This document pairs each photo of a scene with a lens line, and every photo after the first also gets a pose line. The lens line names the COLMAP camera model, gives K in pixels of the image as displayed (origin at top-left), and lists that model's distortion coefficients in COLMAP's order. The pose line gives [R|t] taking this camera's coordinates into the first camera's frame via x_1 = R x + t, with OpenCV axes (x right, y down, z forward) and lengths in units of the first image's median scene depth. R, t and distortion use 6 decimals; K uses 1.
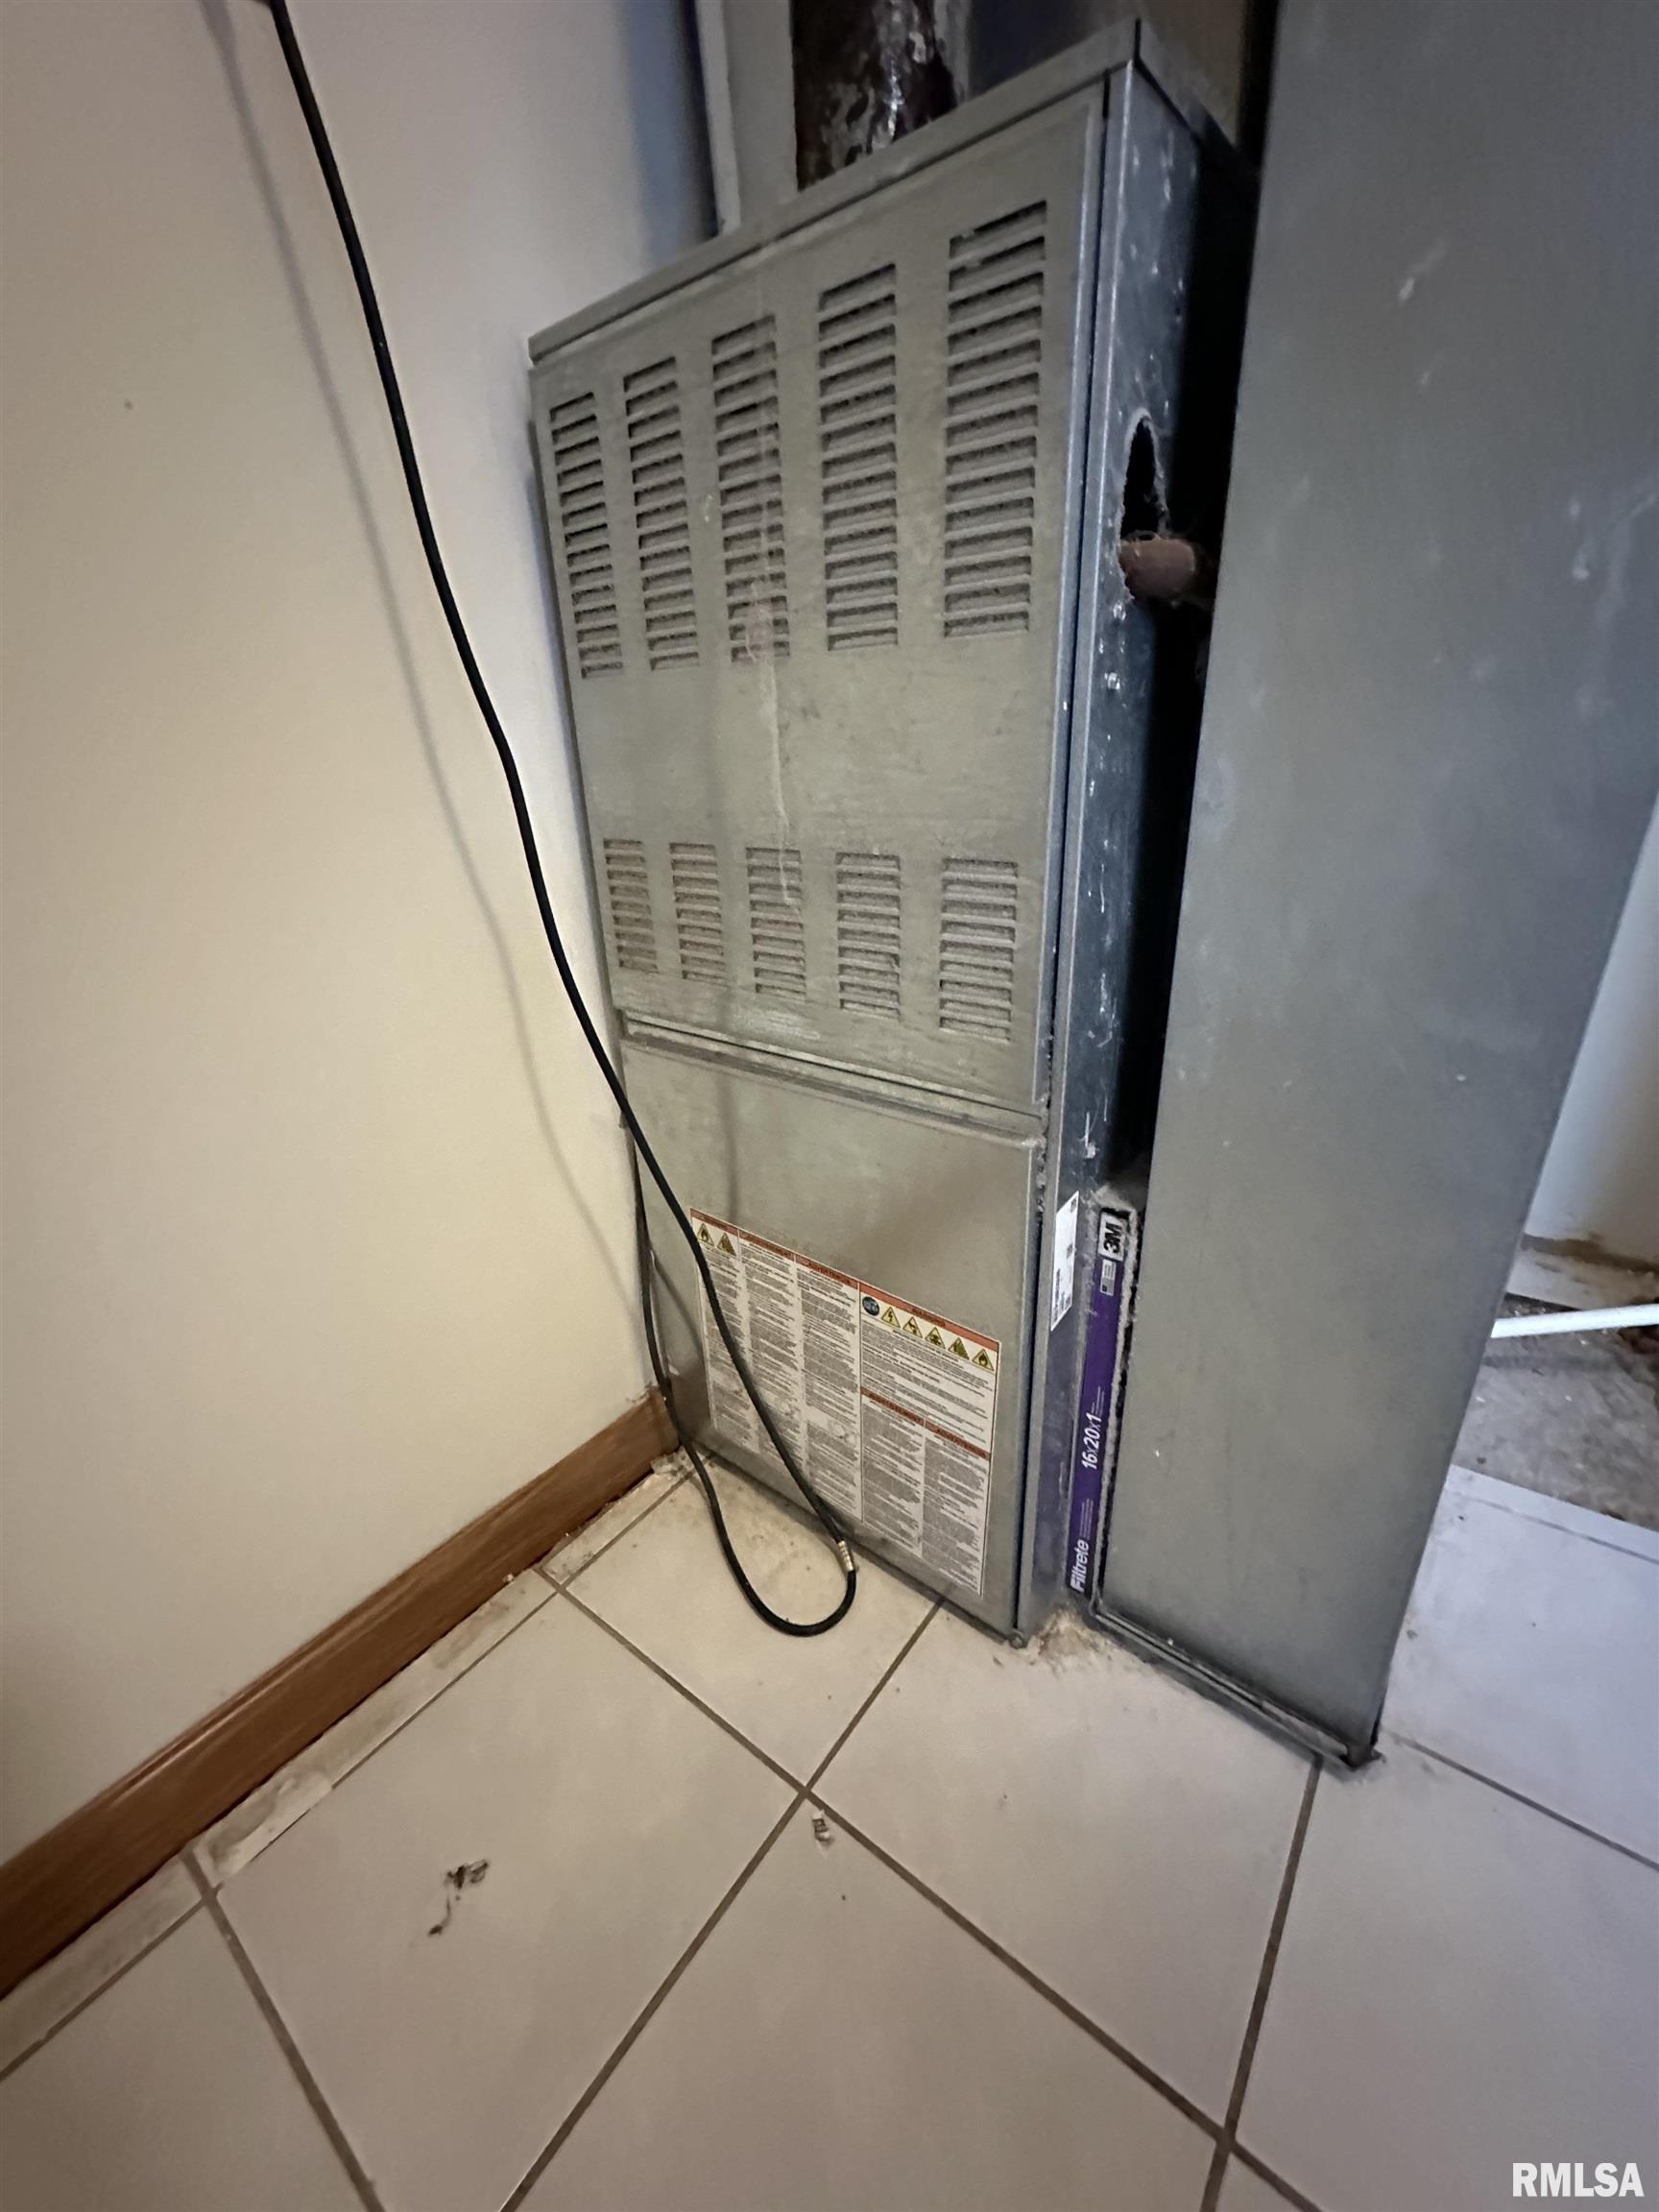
lens RADIAL K [[878.5, 0, 822.5], [0, 878.5, 1097.5], [0, 0, 1]] dist [0.000400, 0.001222]
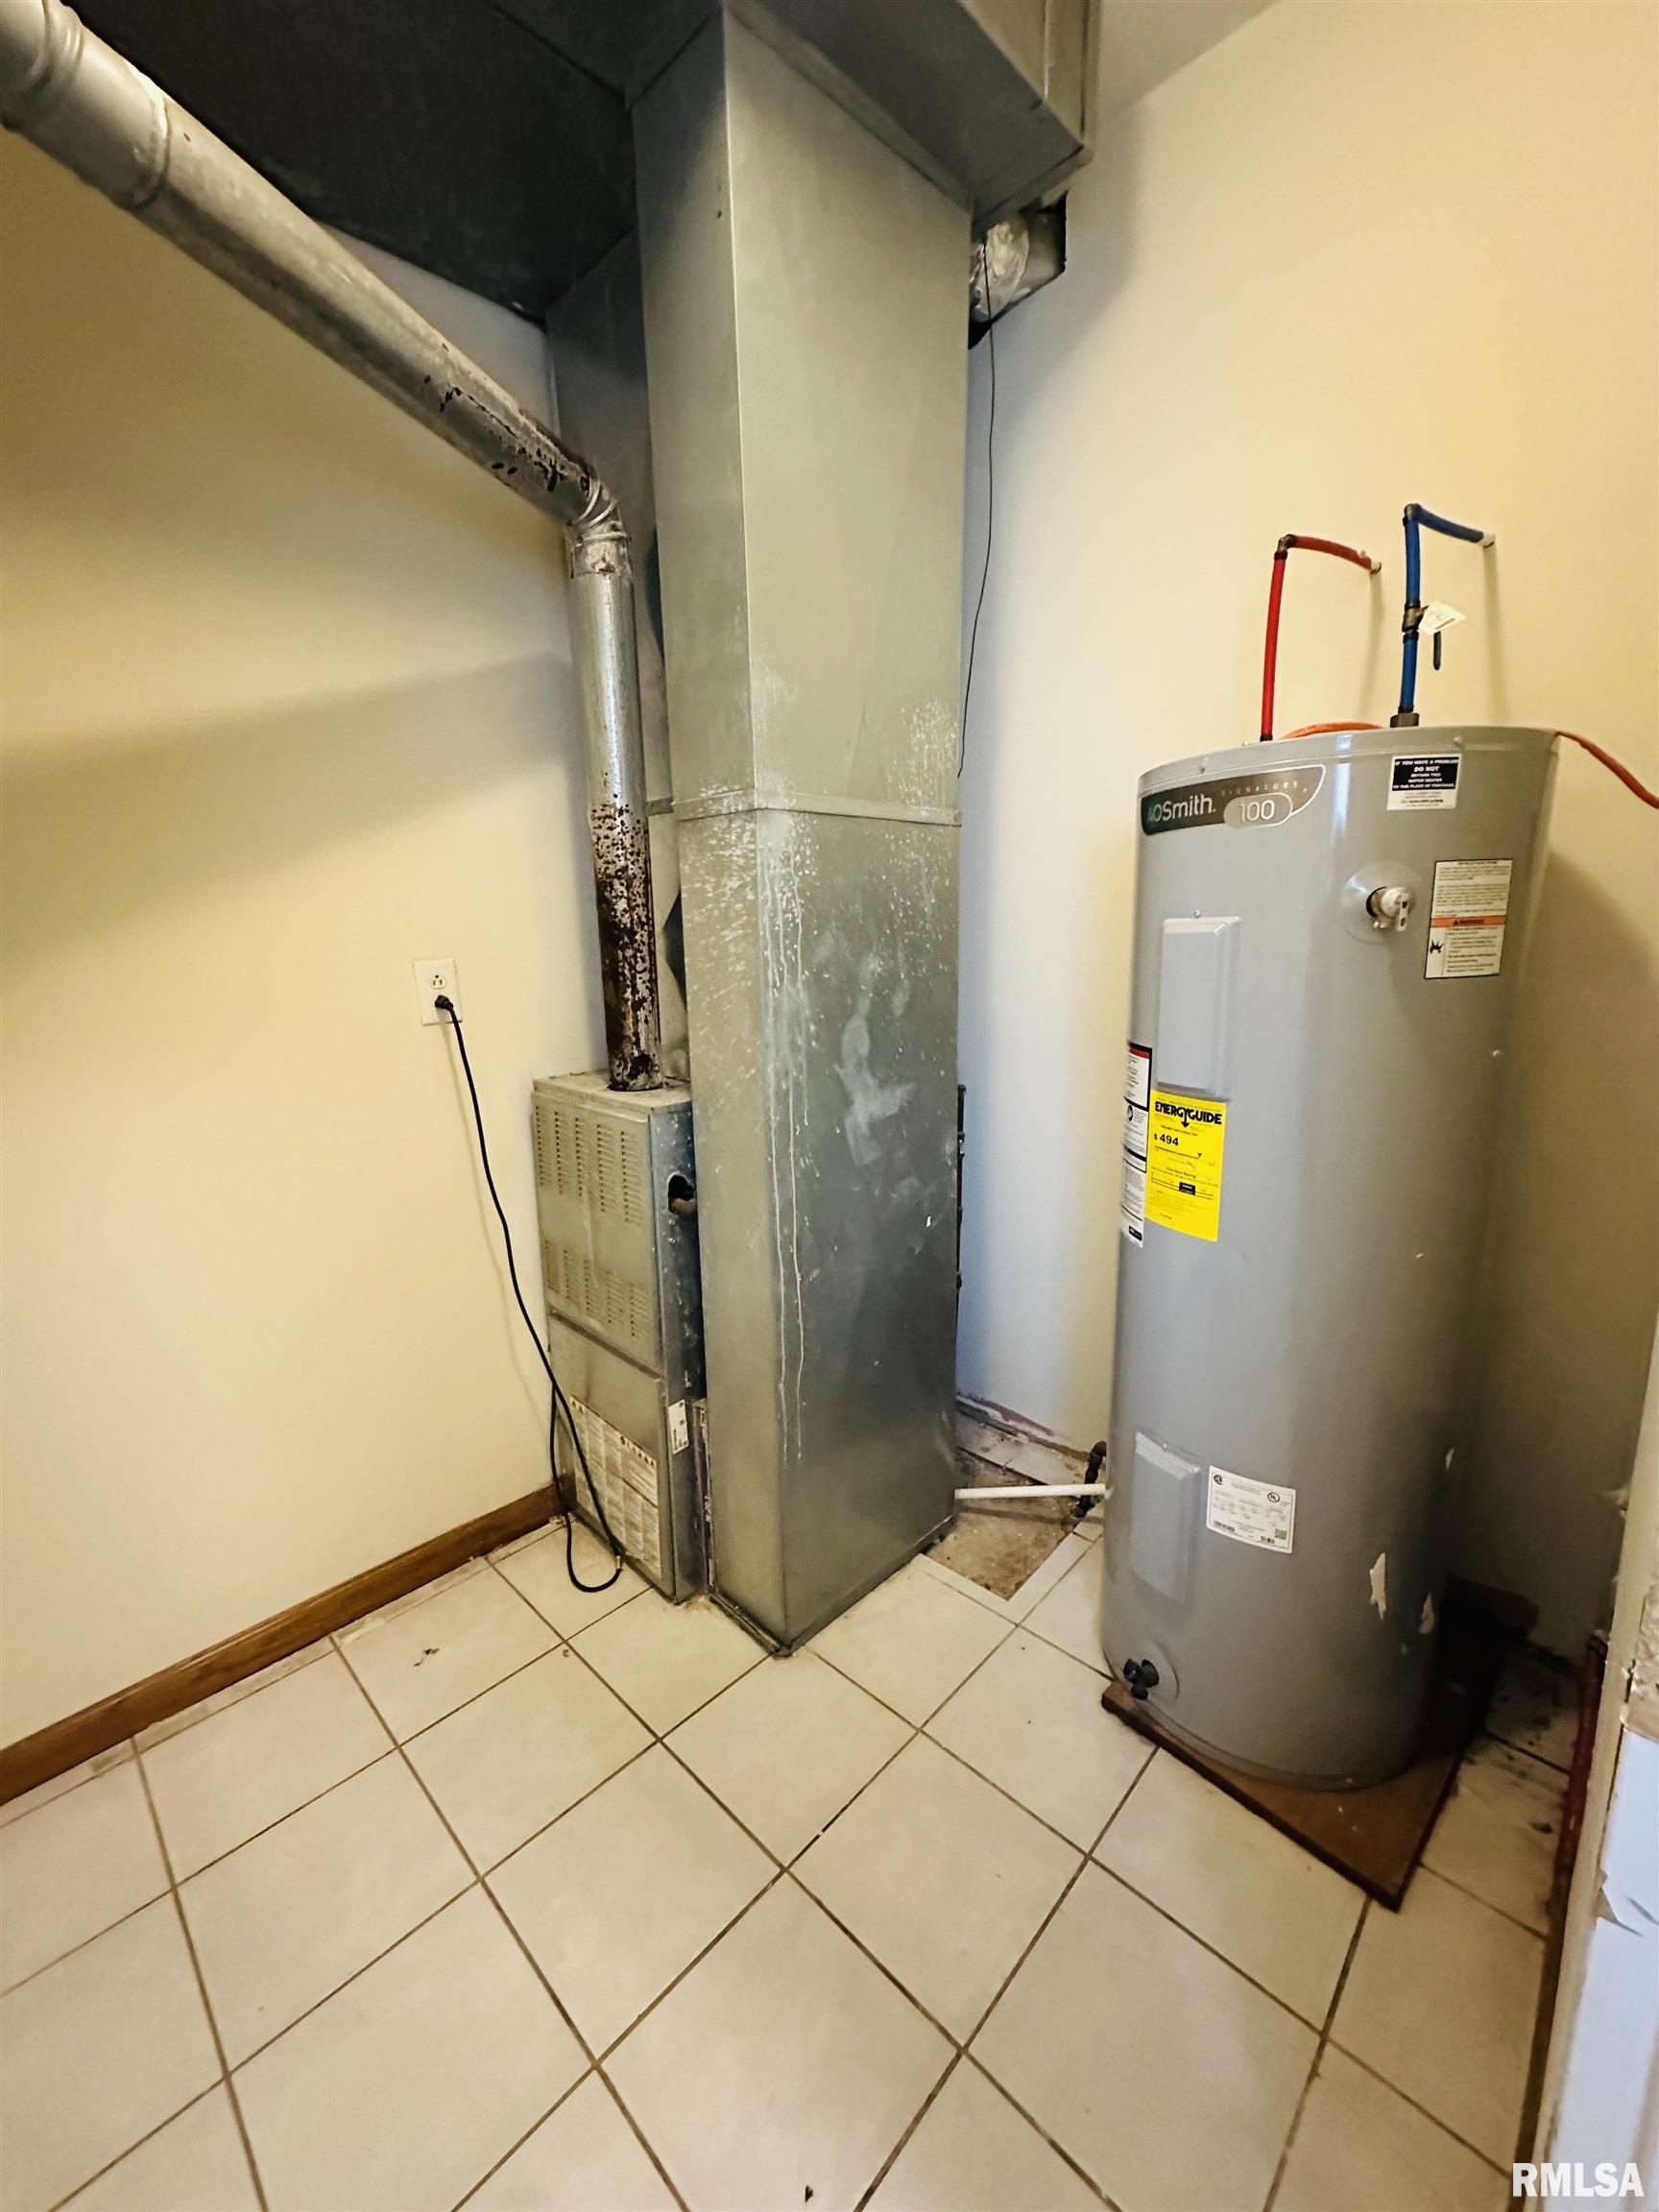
lens RADIAL K [[878.5, 0, 828.4], [0, 878.5, 1108.3], [0, 0, 1]] dist [0.000400, 0.001222]
pose [[0.992914, 0.056338, -0.104633, 0.761303], [-0.074731, 0.980609, -0.181165, -0.249009], [0.092398, 0.187701, 0.977871, -1.399013]]
